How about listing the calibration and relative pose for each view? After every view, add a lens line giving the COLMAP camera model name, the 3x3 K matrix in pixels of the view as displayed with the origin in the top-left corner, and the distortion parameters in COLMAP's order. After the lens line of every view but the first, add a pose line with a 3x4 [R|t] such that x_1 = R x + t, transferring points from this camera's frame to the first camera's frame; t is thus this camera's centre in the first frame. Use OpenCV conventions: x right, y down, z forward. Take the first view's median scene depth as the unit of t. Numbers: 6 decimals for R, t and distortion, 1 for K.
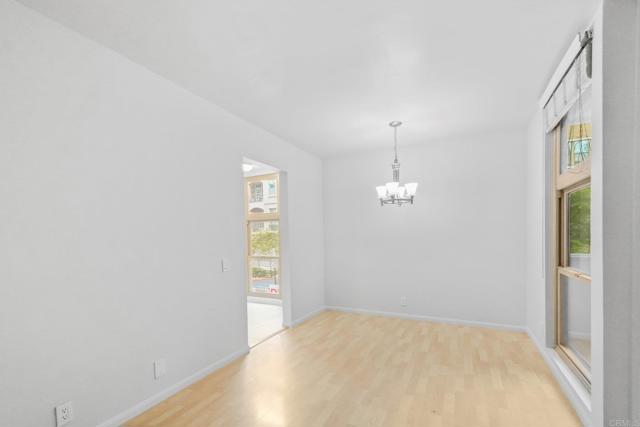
lens RADIAL K [[276.5, 0, 316.7], [0, 276.5, 239.0], [0, 0, 1]] dist [-0.000209, 0.000342]
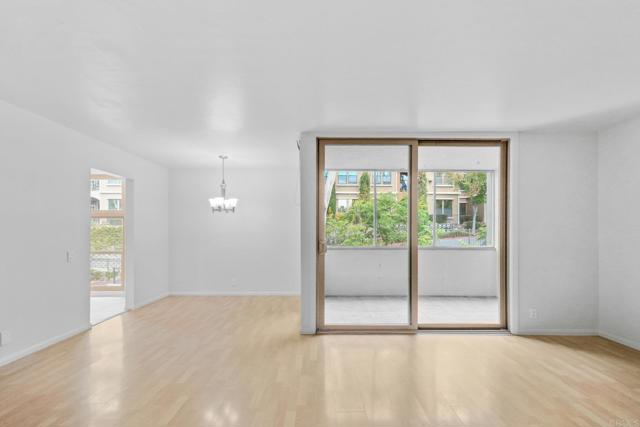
lens RADIAL K [[276.5, 0, 317.7], [0, 276.5, 228.4], [0, 0, 1]] dist [-0.000209, 0.000342]
pose [[0.884968, 0.023131, 0.465077, 0.052440], [-0.009827, 0.999471, -0.031009, -0.000884], [-0.465549, 0.022872, 0.884727, -0.468562]]
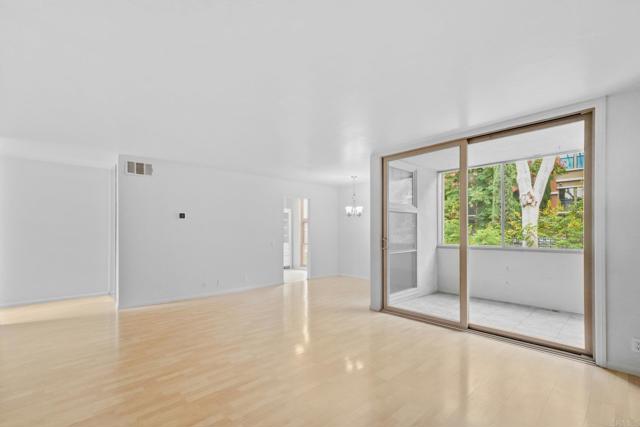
lens RADIAL K [[276.5, 0, 322.4], [0, 276.5, 233.1], [0, 0, 1]] dist [-0.000209, 0.000342]
pose [[0.942725, 0.014909, -0.333236, 0.686776], [-0.014879, 0.999886, 0.002643, -0.011483], [0.333238, 0.002467, 0.942840, -0.875465]]
